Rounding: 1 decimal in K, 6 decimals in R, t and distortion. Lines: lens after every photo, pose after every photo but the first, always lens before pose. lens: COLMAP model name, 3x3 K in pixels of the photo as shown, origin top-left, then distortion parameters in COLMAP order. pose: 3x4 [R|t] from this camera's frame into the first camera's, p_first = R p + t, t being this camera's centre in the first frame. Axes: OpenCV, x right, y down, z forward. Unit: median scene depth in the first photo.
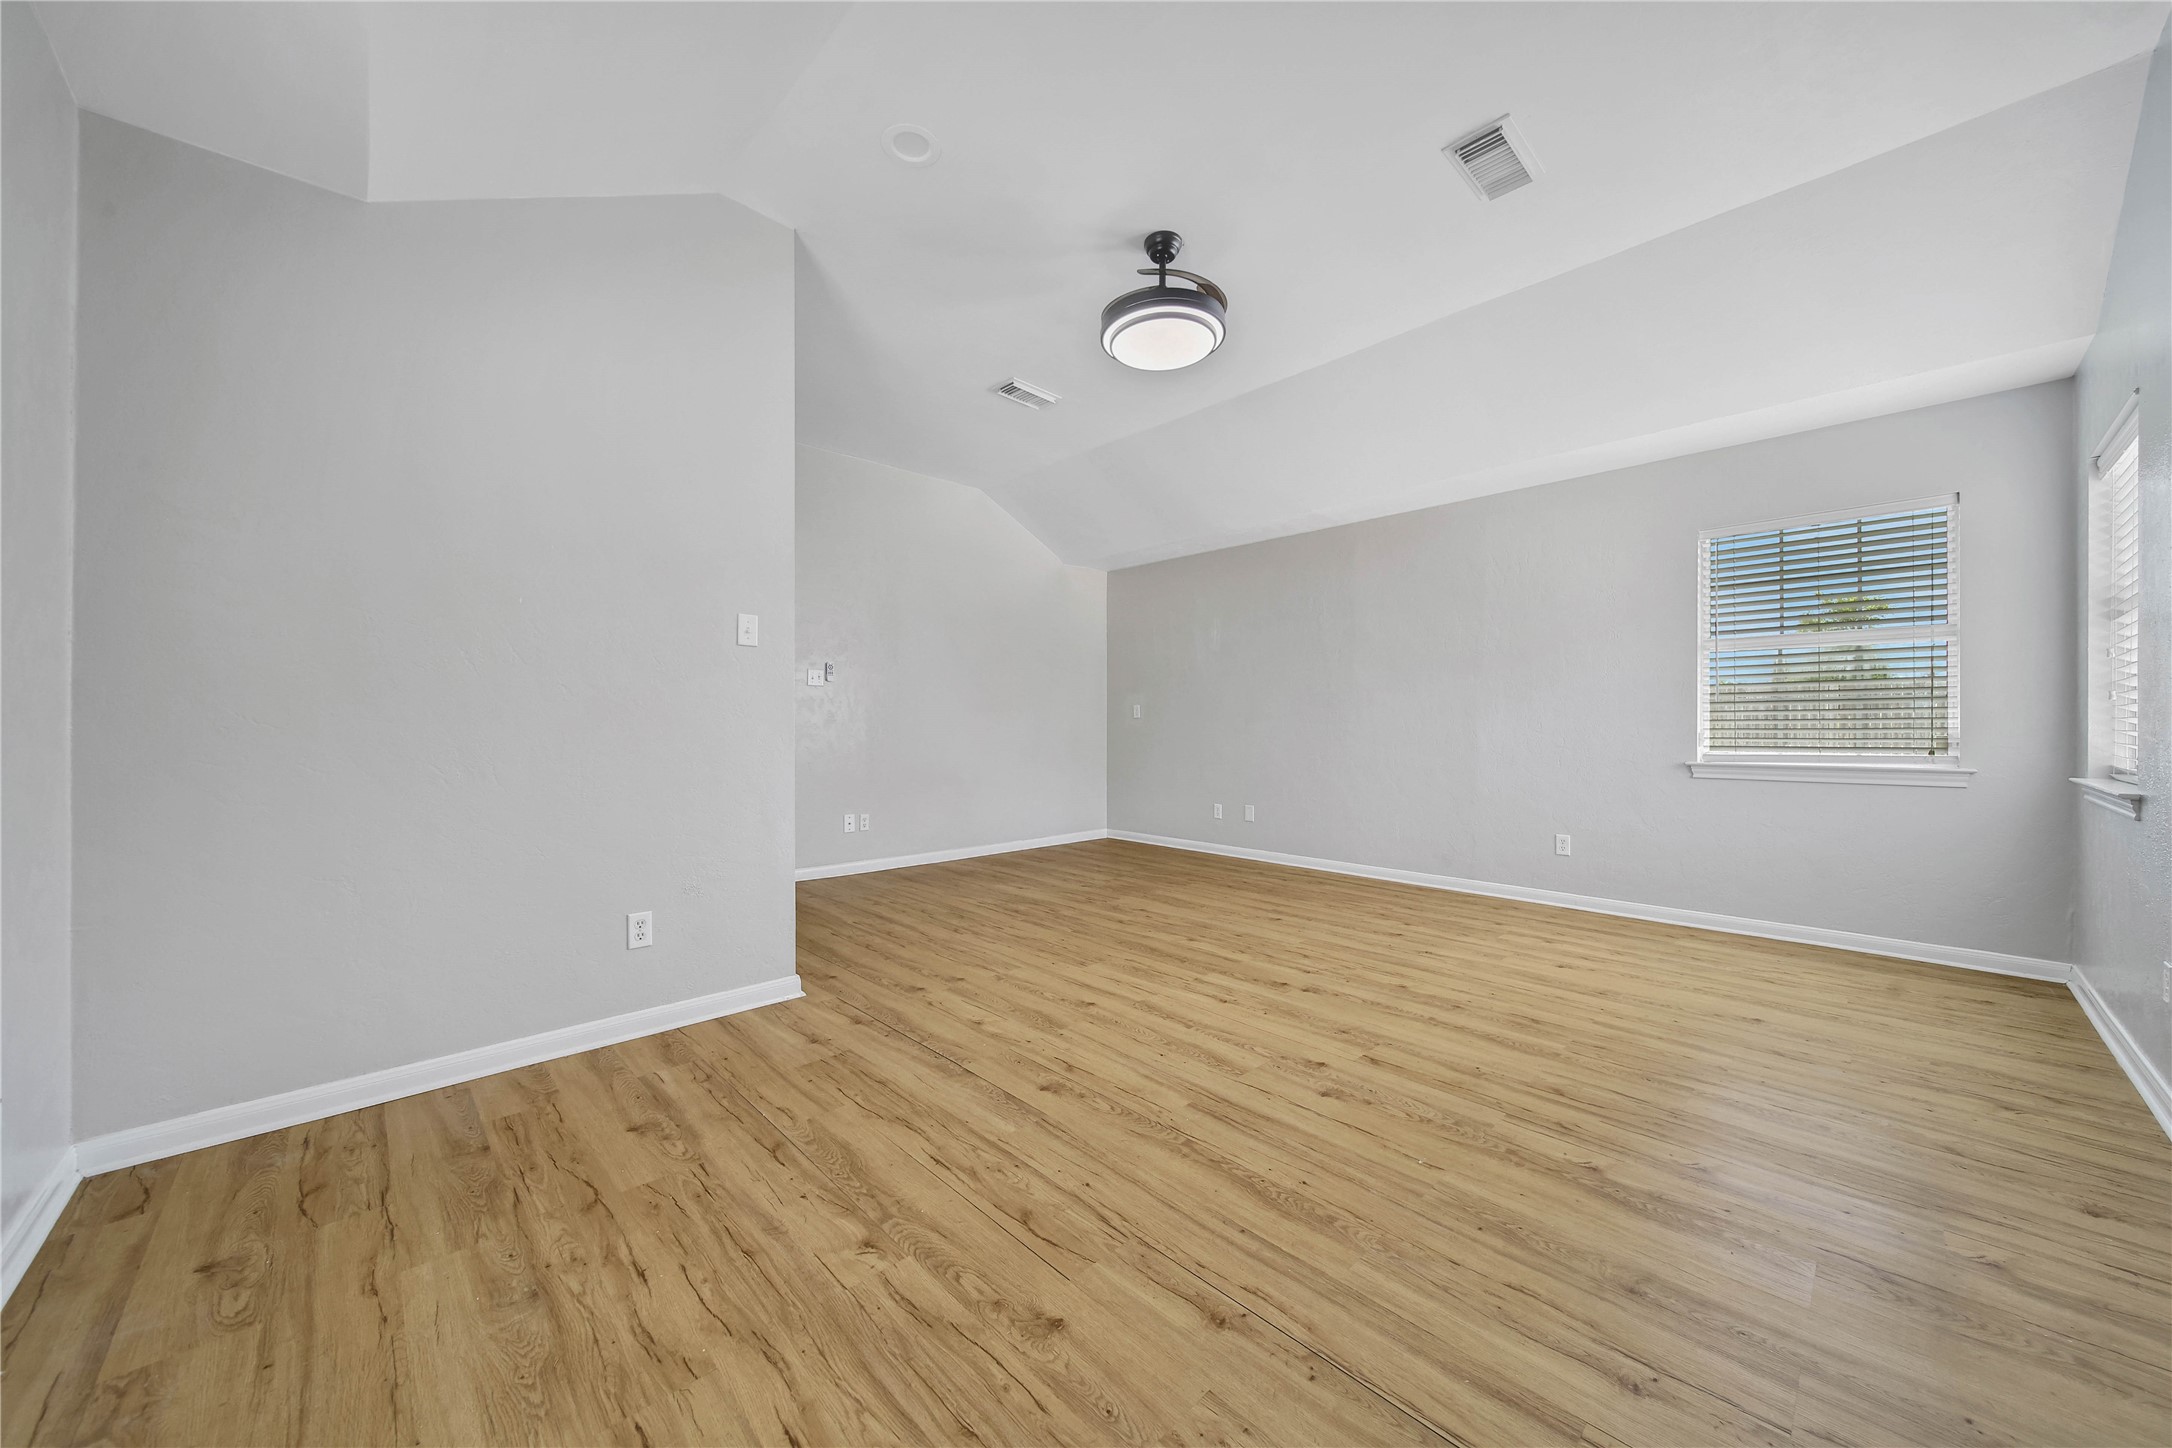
lens RADIAL K [[769.4, 0, 1076.6], [0, 769.4, 727.2], [0, 0, 1]] dist [0.000660, -0.000557]
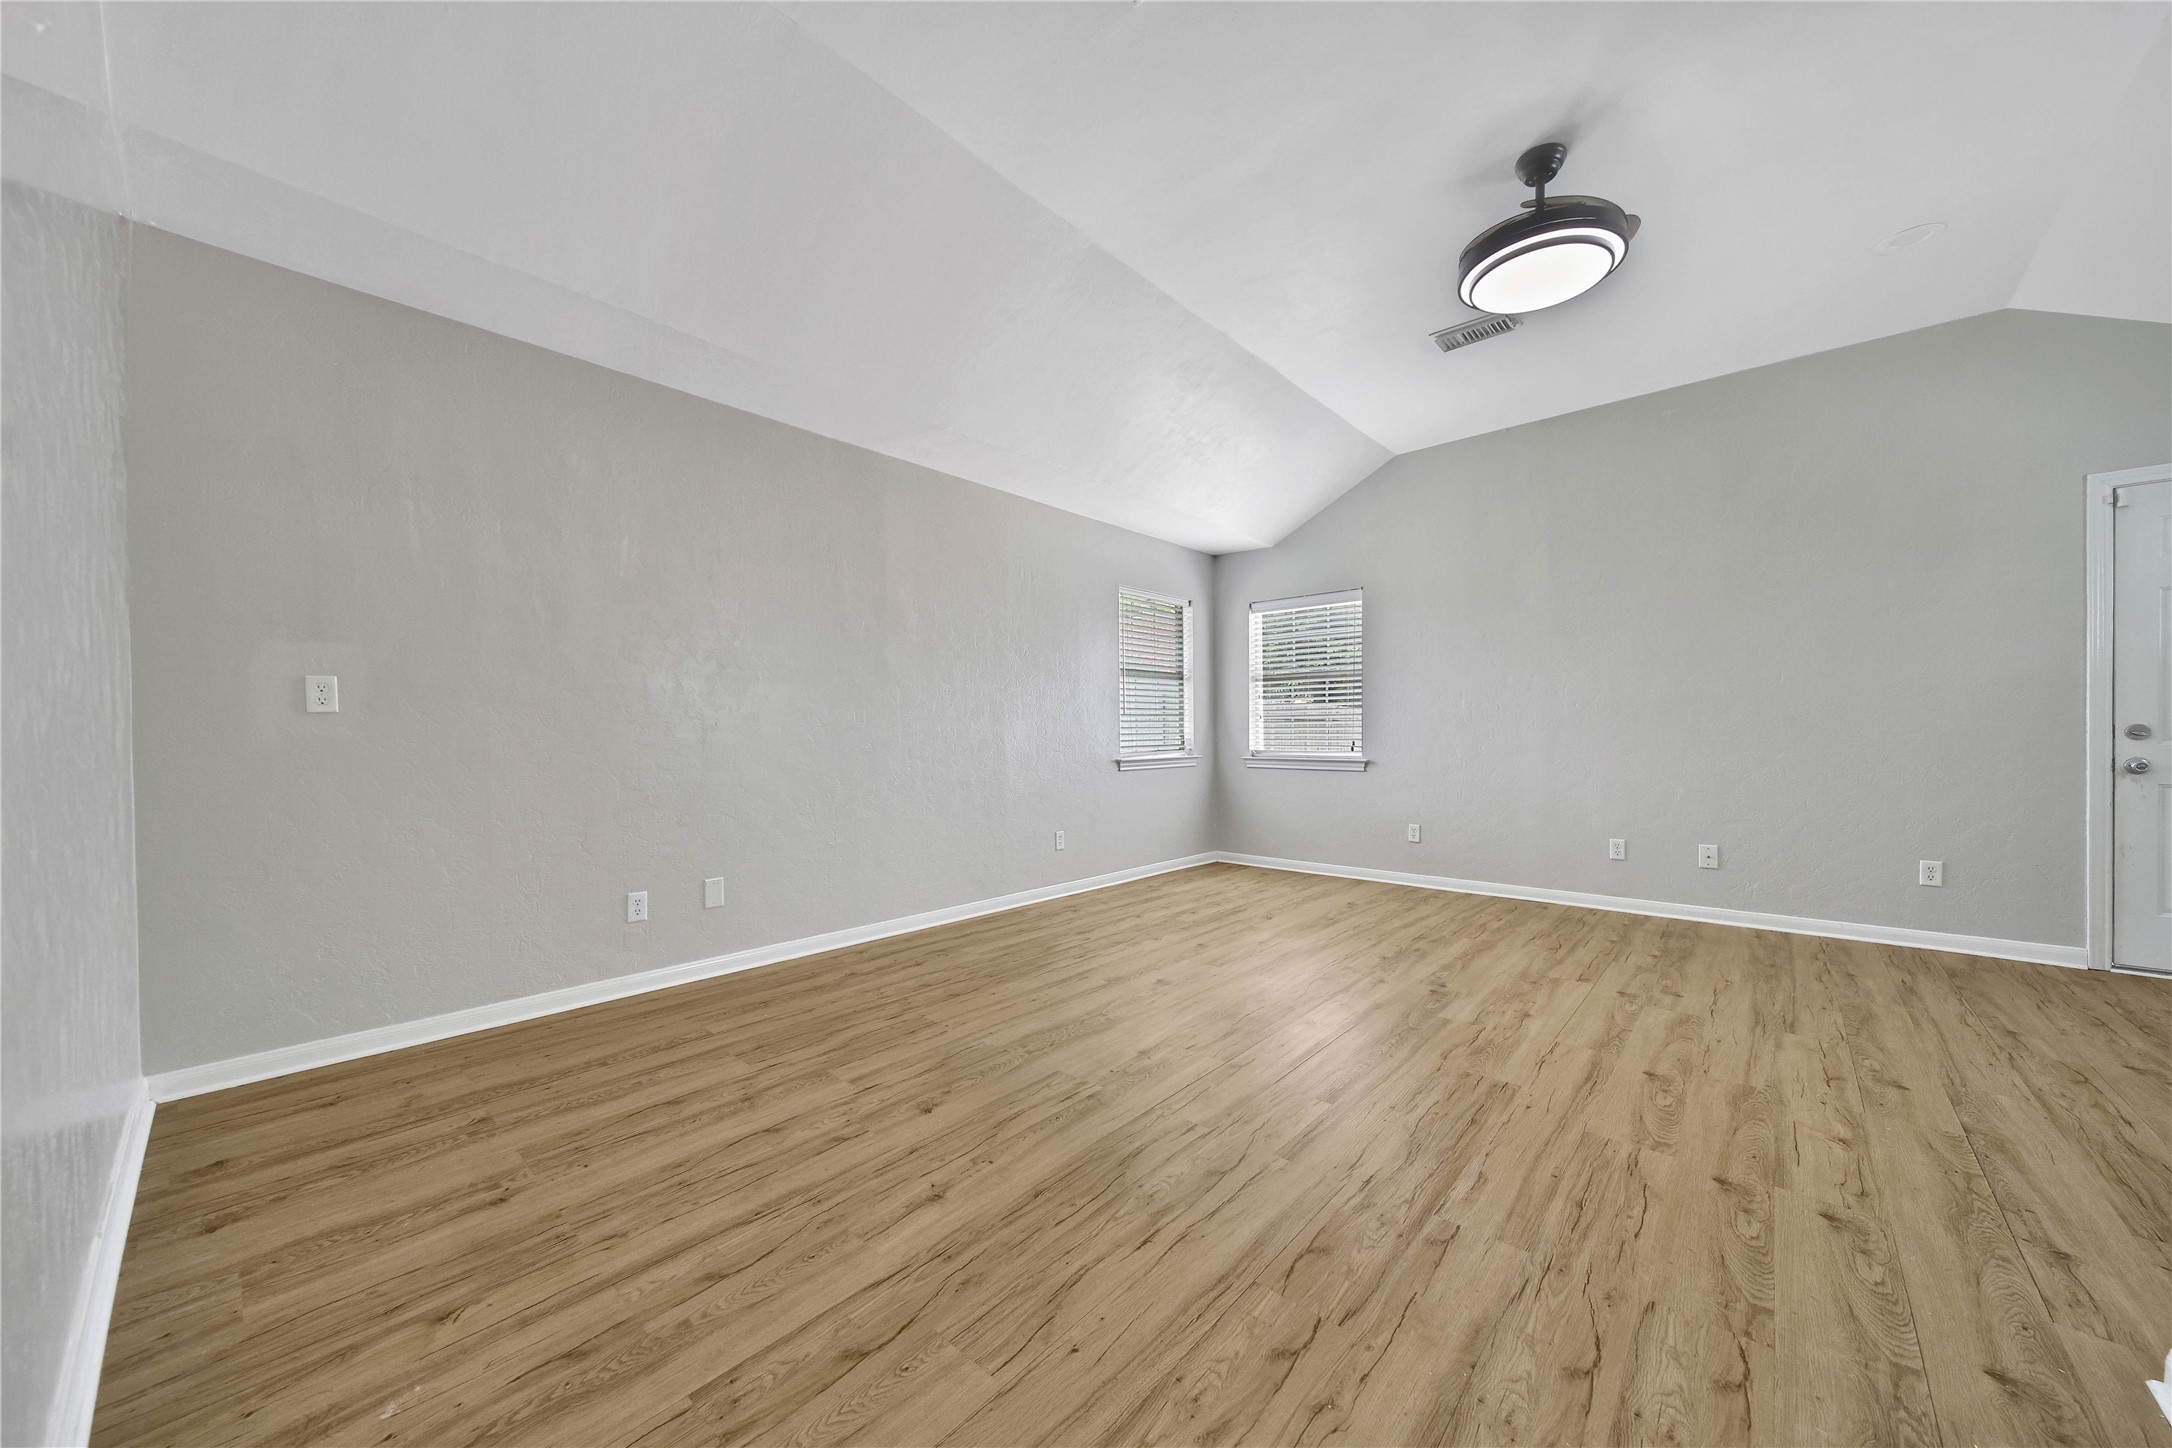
lens RADIAL K [[774.5, 0, 1082.4], [0, 774.5, 710.4], [0, 0, 1]] dist [0.002661, -0.001960]
pose [[-0.089154, 0.028314, 0.995615, -0.767997], [0.005280, 0.999595, -0.027954, -0.002256], [-0.996004, 0.002765, -0.089267, 1.706668]]
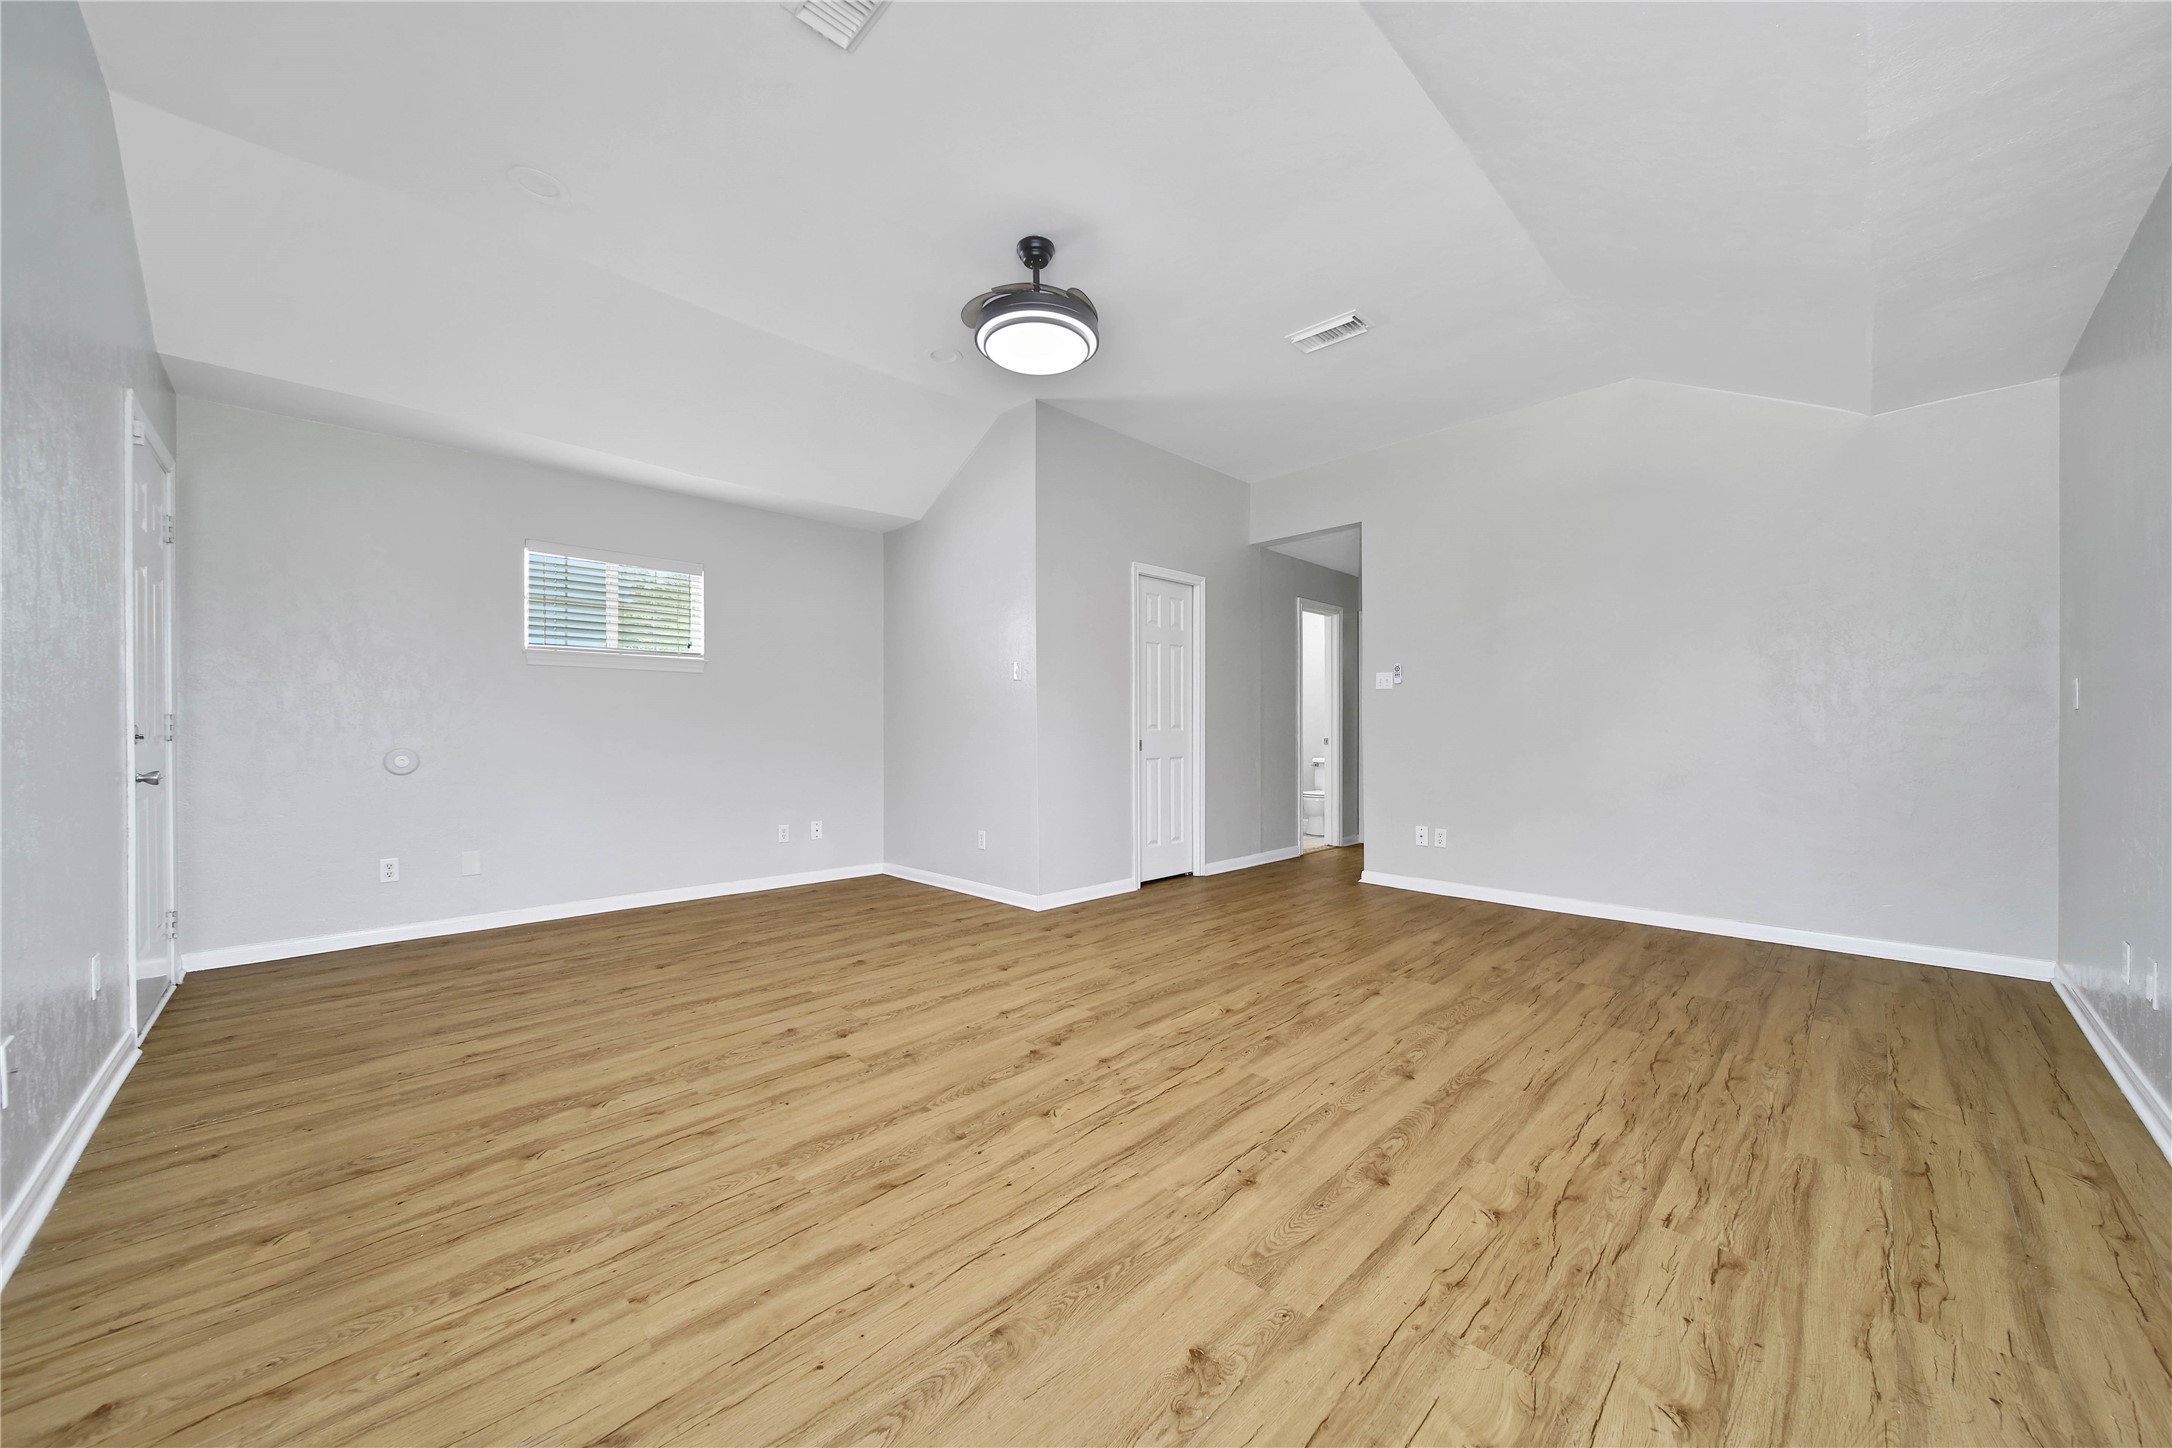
lens RADIAL K [[769.4, 0, 1076.6], [0, 769.4, 727.2], [0, 0, 1]] dist [0.000660, -0.000557]
pose [[0.015806, -0.006090, -0.999857, 1.212763], [-0.001022, 0.999981, -0.006107, 0.001450], [0.999875, 0.001118, 0.015800, 1.117522]]
